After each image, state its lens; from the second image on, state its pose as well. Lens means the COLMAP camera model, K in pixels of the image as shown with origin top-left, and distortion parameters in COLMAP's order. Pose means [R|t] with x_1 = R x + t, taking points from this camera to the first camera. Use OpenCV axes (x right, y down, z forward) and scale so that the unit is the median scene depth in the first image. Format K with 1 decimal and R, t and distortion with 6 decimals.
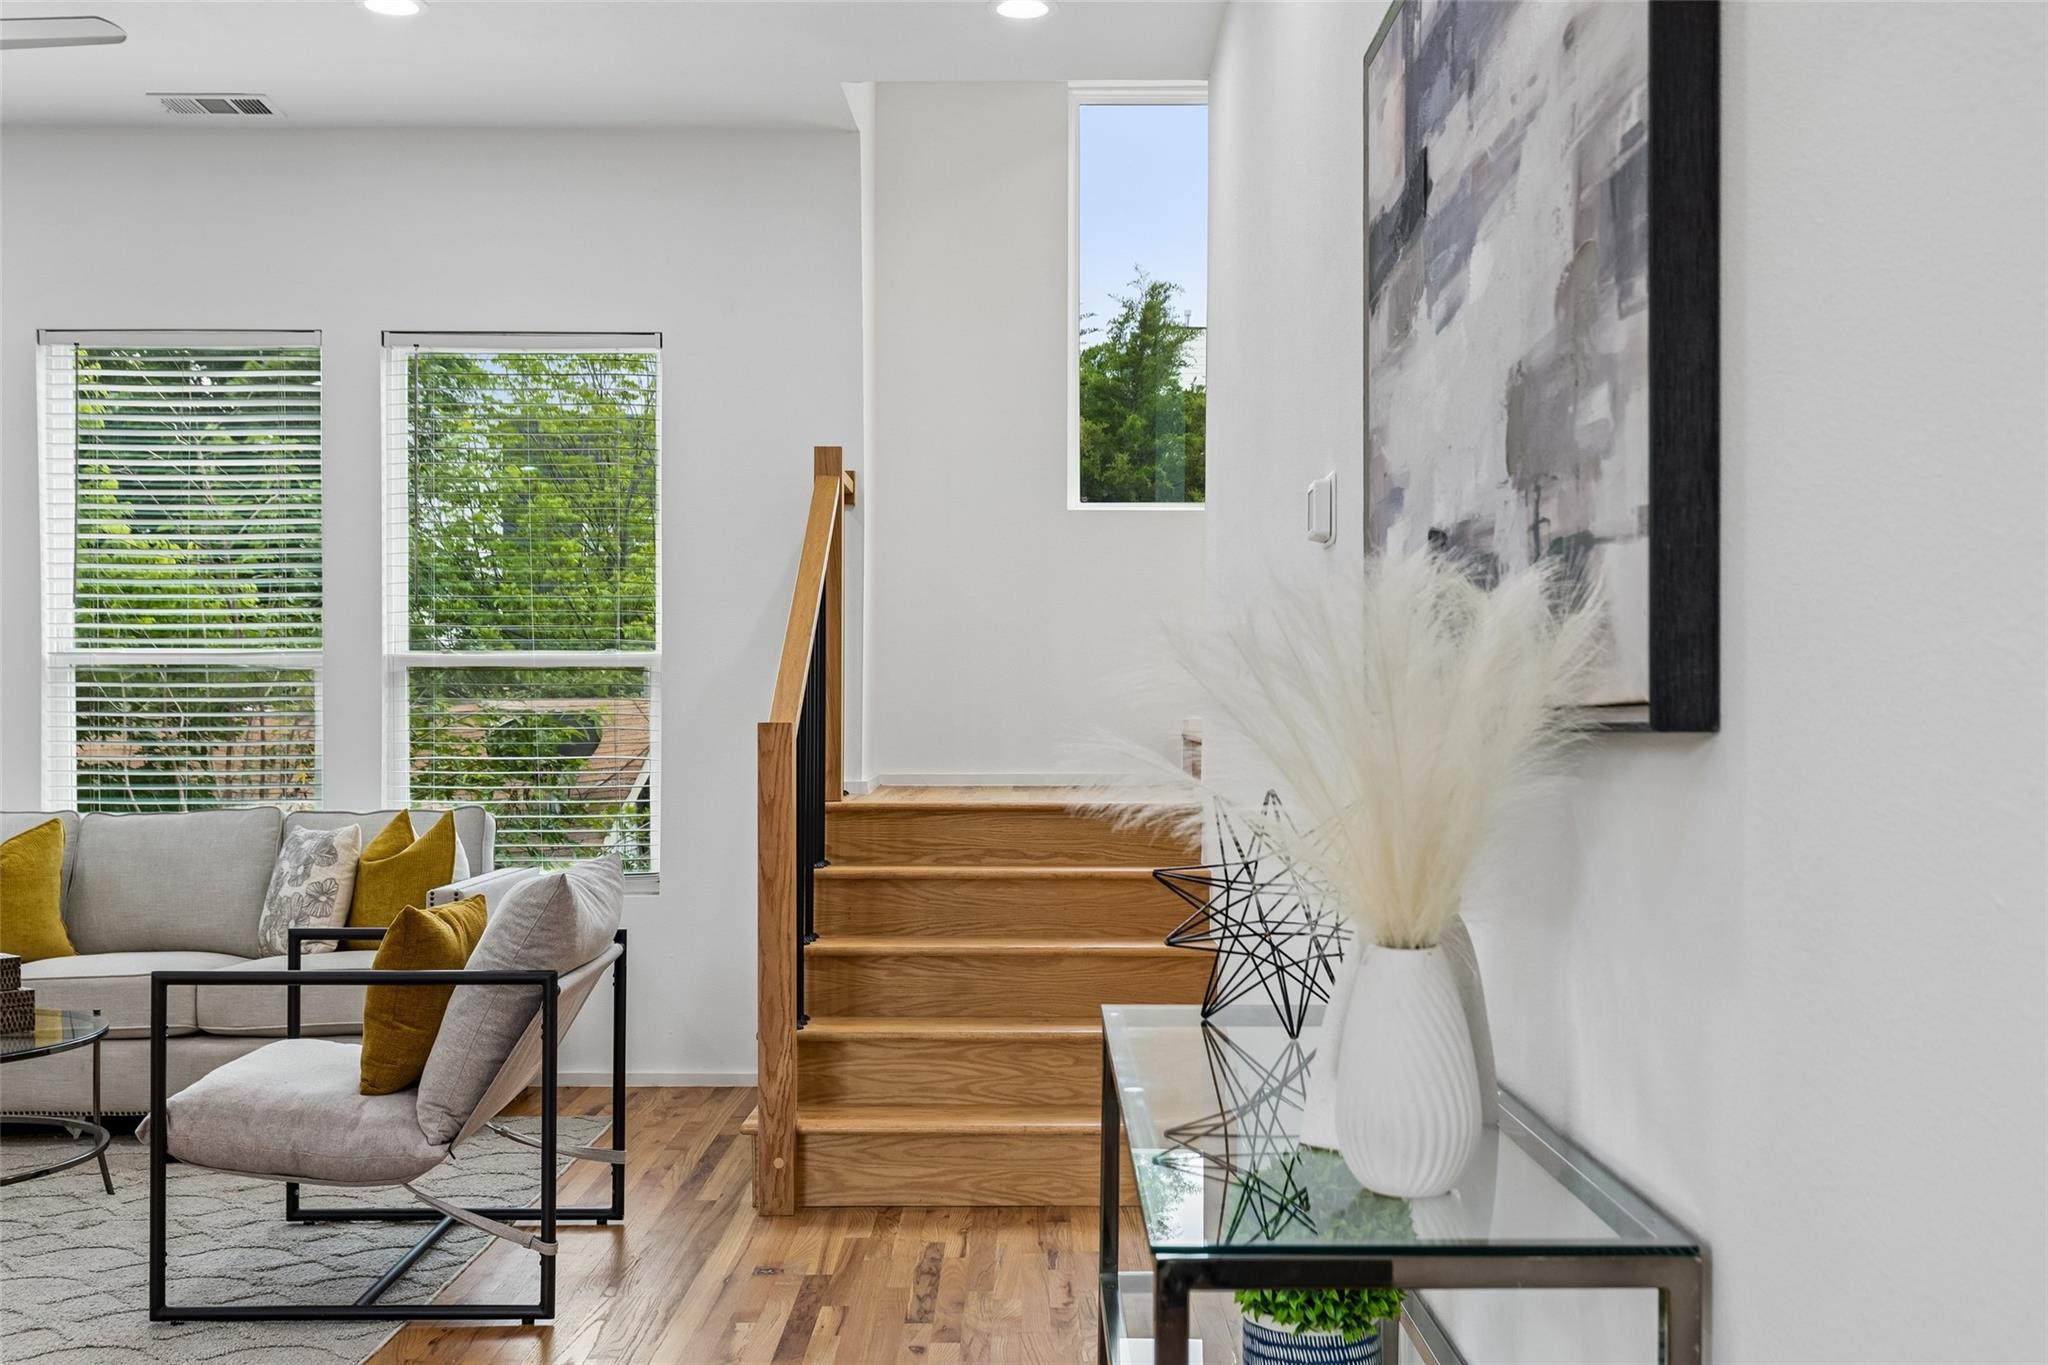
lens RADIAL K [[2053.6, 0, 1025.0], [0, 2053.6, 696.9], [0, 0, 1]] dist [-0.022002, 0.000000]
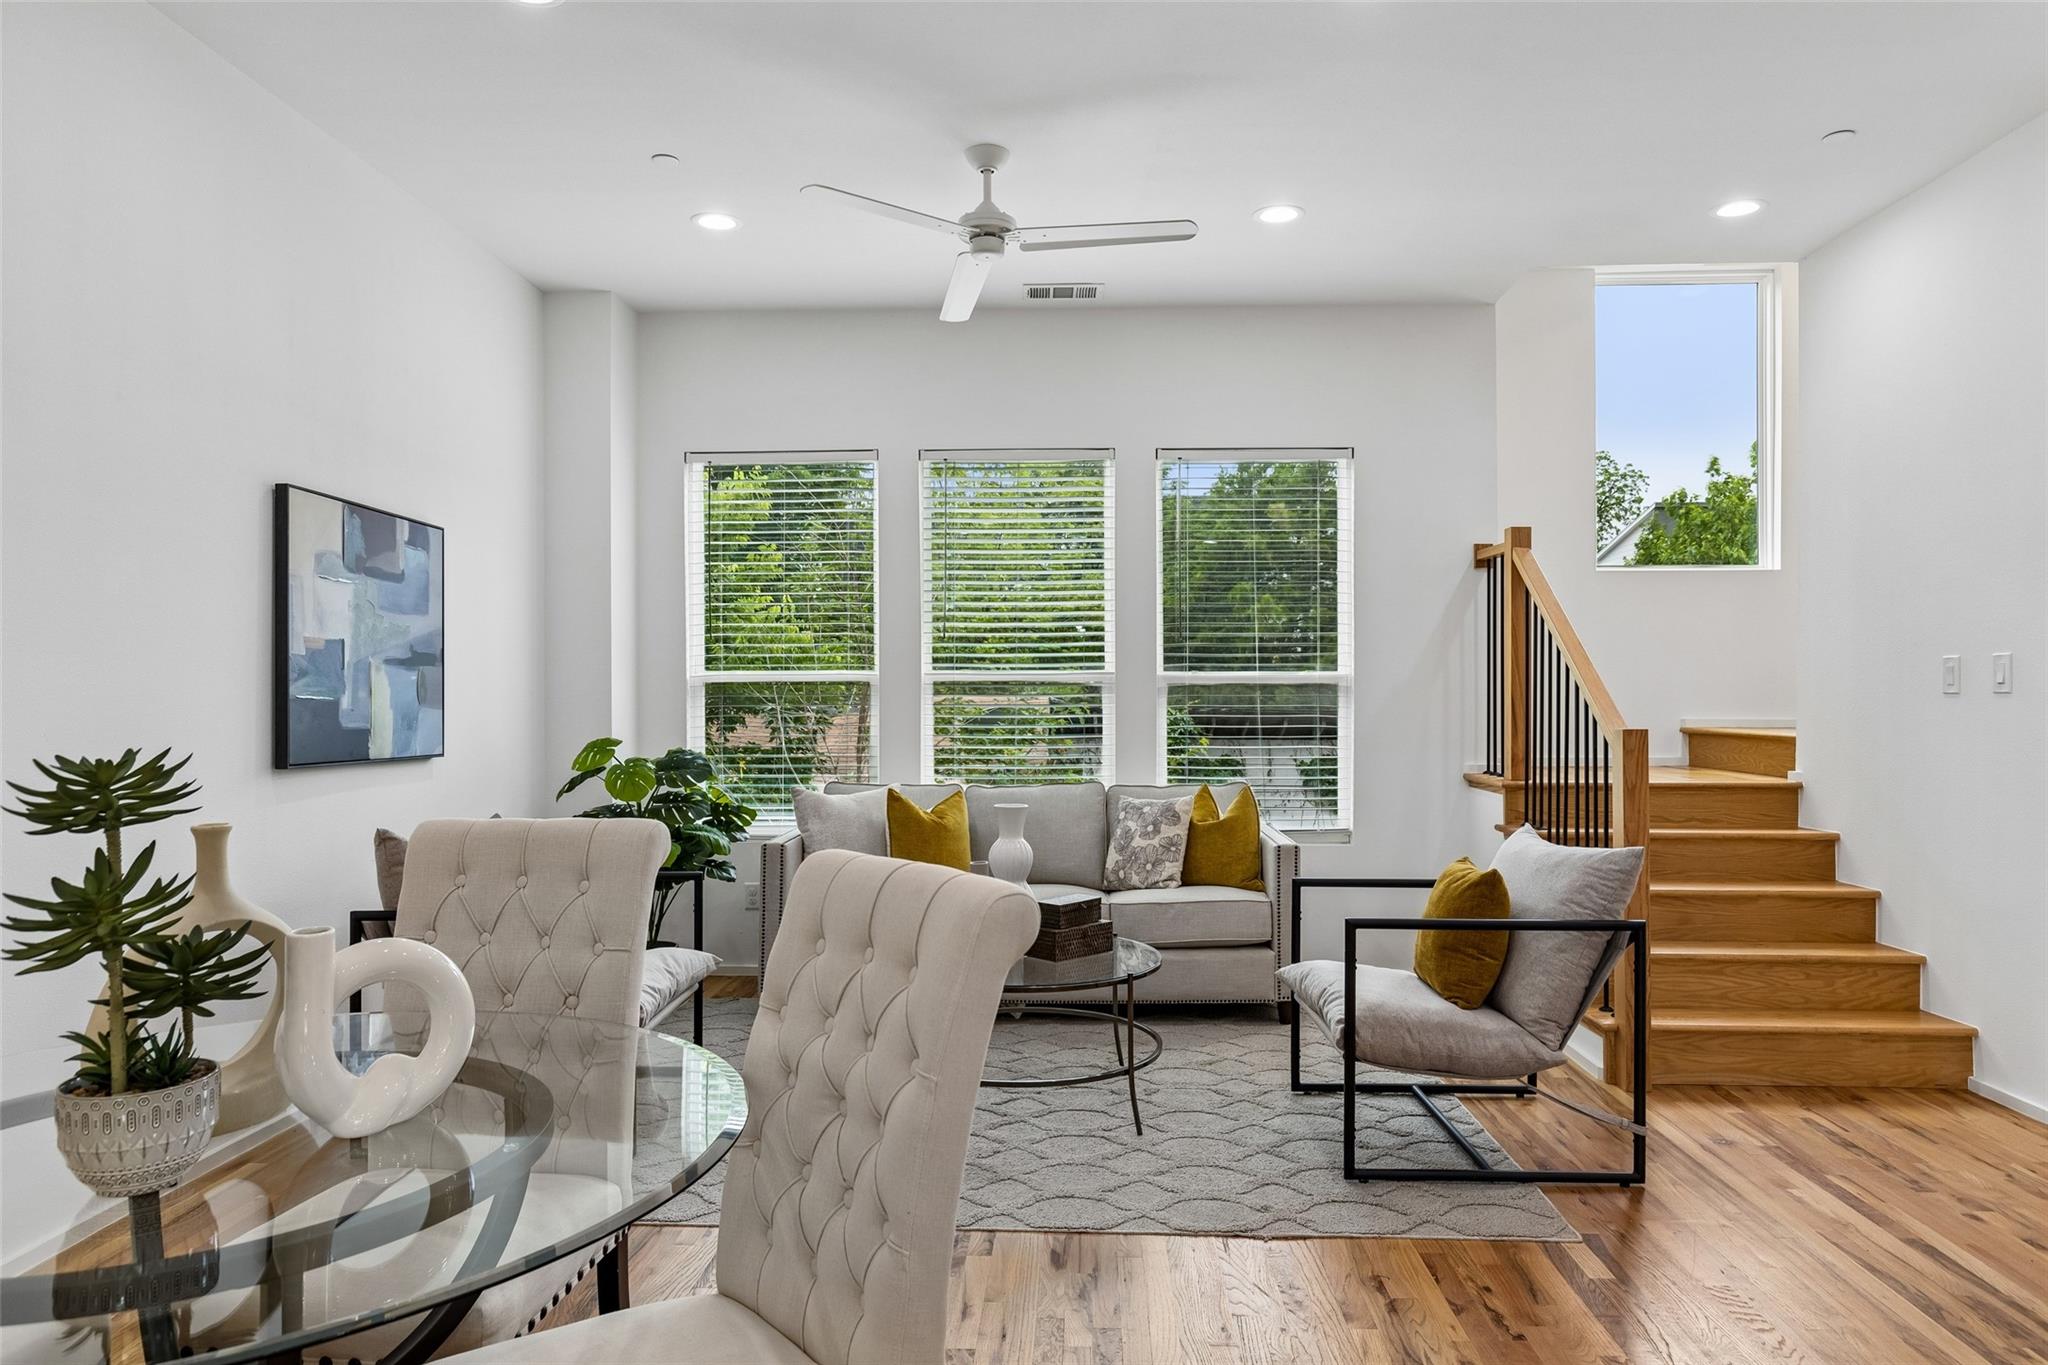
lens RADIAL K [[1344.2, 0, 1019.4], [0, 1344.2, 667.0], [0, 0, 1]] dist [-0.006181, -0.002057]
pose [[0.997852, -0.000883, -0.065499, -0.439403], [-0.000144, 0.999877, -0.015678, -0.014052], [0.065505, 0.015654, 0.997729, 0.073474]]
